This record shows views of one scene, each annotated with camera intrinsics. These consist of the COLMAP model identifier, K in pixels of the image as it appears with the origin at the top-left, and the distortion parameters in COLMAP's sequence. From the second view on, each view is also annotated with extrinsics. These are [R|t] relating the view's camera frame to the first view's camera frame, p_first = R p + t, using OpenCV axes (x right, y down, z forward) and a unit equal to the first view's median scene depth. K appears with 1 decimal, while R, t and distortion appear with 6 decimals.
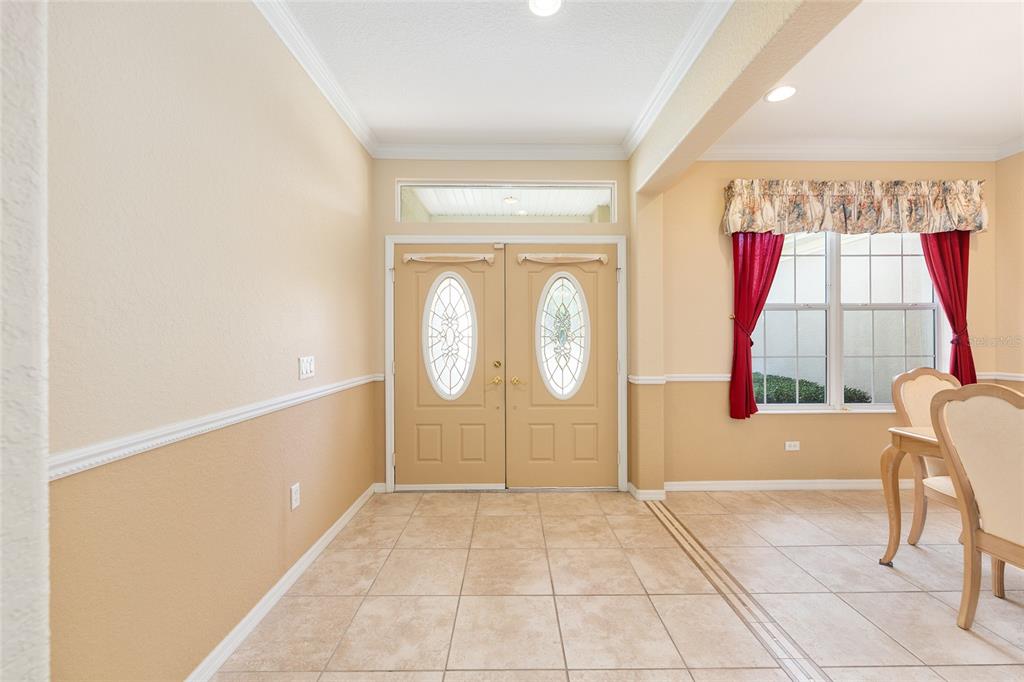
lens RADIAL K [[411.8, 0, 512.1], [0, 411.8, 338.7], [0, 0, 1]] dist [-0.001440, 0.000661]
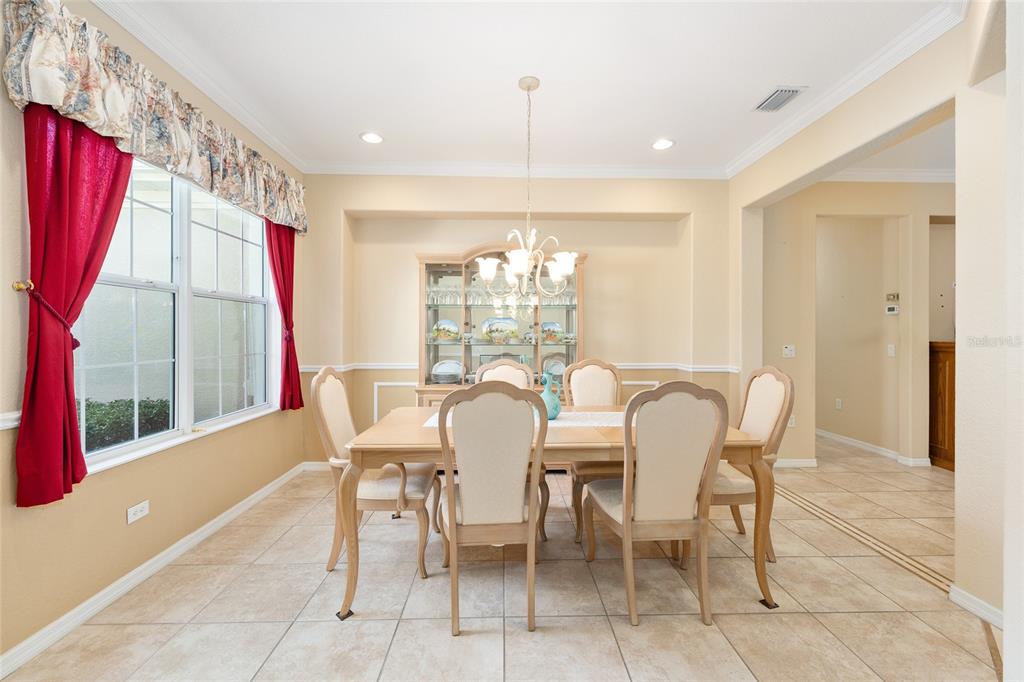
lens RADIAL K [[411.8, 0, 510.7], [0, 411.8, 335.3], [0, 0, 1]] dist [-0.001440, 0.000661]
pose [[-0.014672, 0.002186, 0.999890, 0.069676], [-0.001133, 0.999997, -0.002203, 0.002034], [-0.999892, -0.001165, -0.014669, 0.478999]]
